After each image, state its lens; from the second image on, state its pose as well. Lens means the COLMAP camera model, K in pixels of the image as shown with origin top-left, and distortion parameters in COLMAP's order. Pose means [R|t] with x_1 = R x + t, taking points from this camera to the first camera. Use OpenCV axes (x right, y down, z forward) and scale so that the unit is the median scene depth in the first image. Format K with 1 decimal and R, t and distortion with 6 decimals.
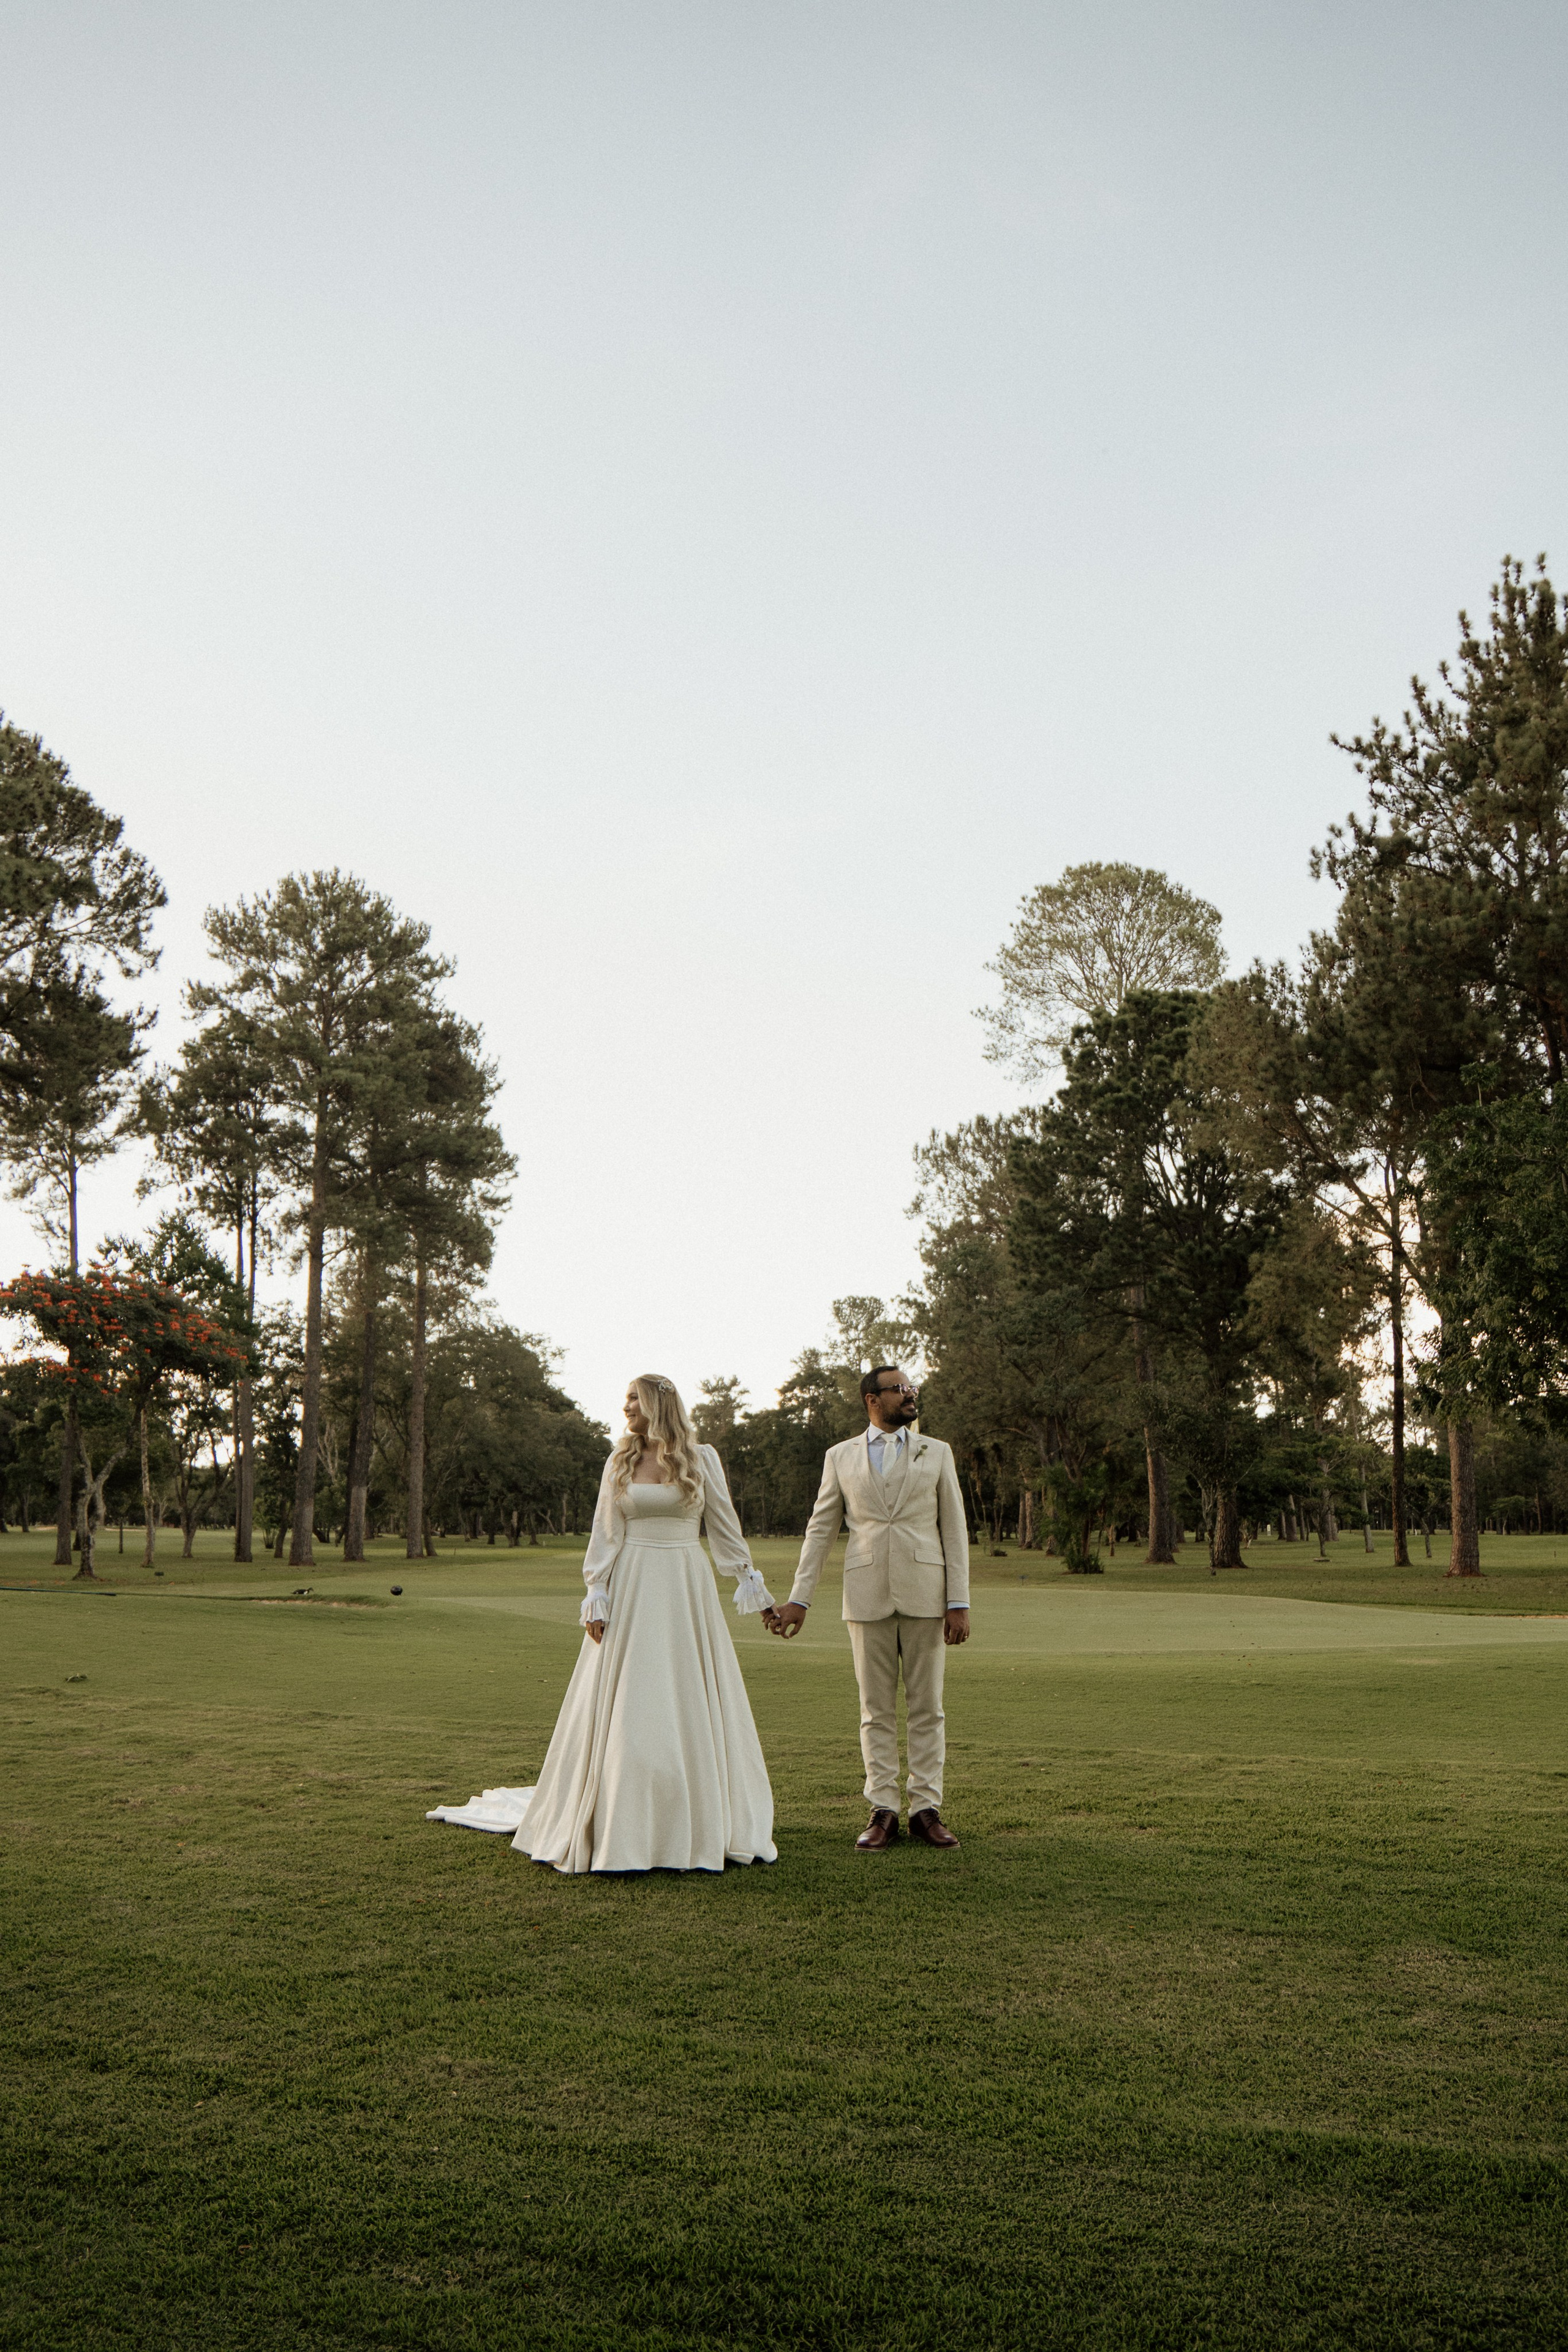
lens RADIAL K [[3507.0, 0, 784.0], [0, 3507.0, 1176.0], [0, 0, 1]] dist [-0.133036, 0.310815]
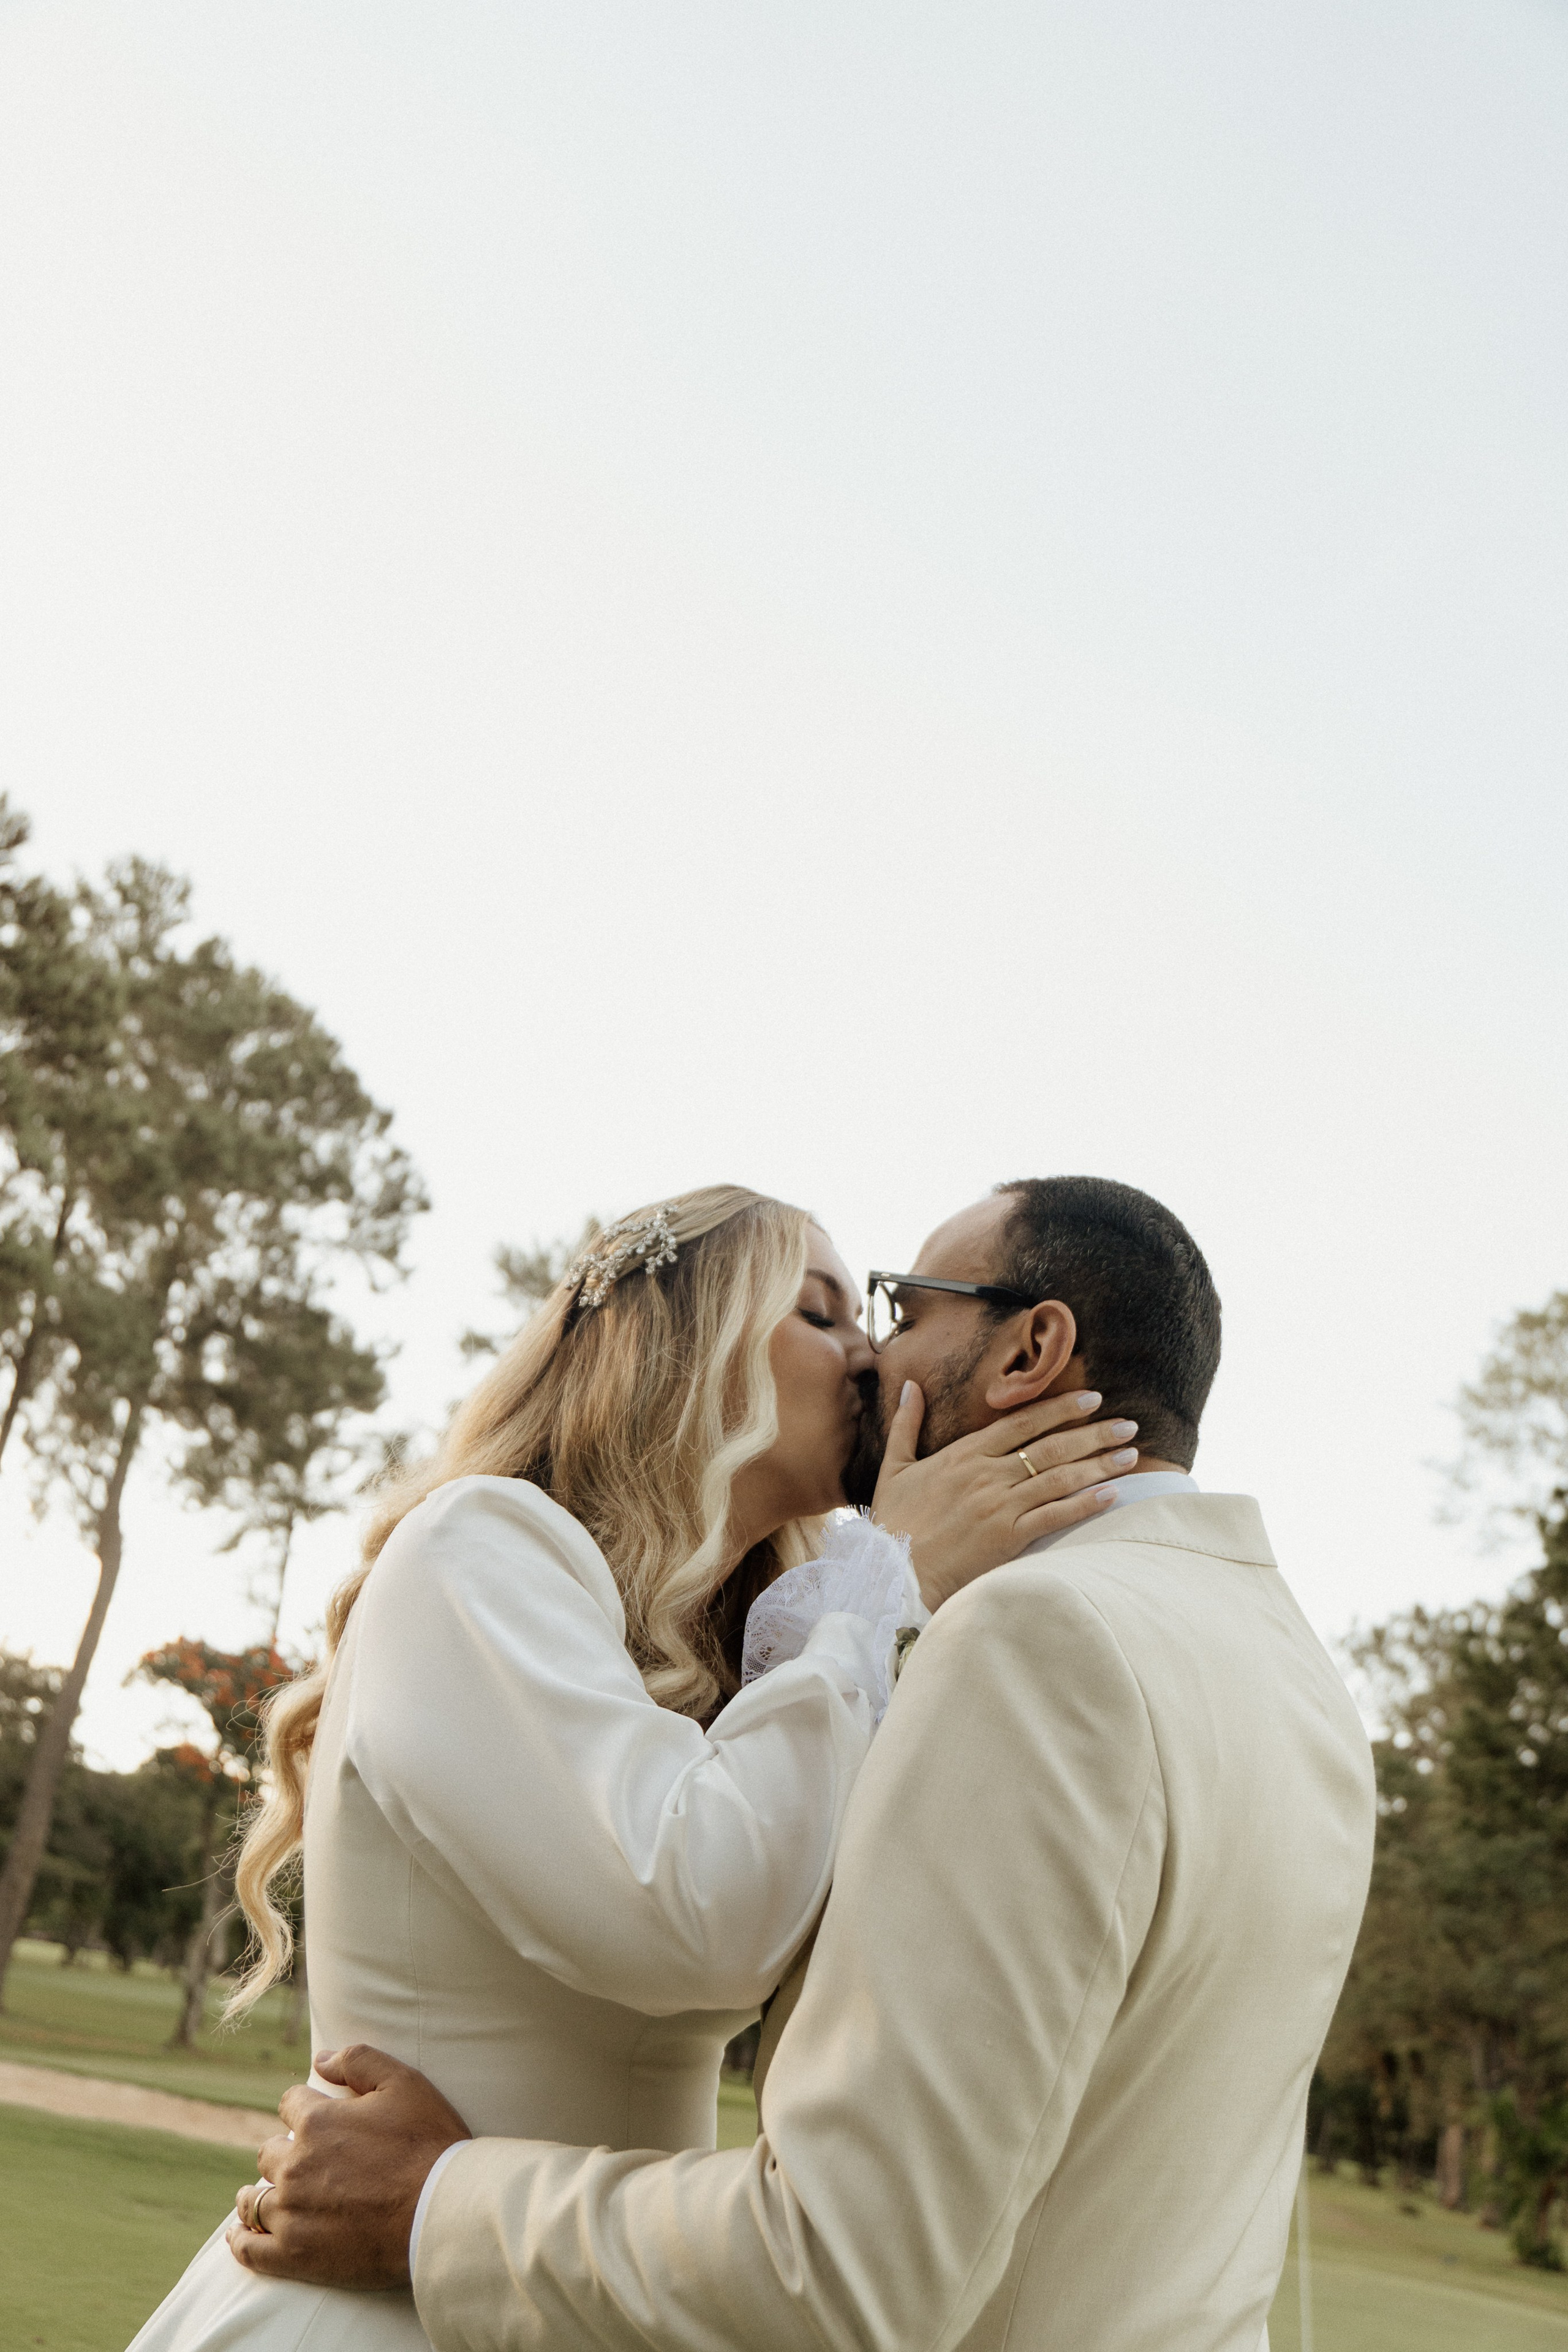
lens RADIAL K [[2078.6, 0, 839.5], [0, 2078.6, 1271.7], [0, 0, 1]] dist [-0.014881, 0.178923]
pose [[0.971828, 0.076644, -0.222880, 0.029012], [-0.129079, 0.964300, -0.231223, 0.036714], [0.197201, 0.253478, 0.947027, 0.524988]]
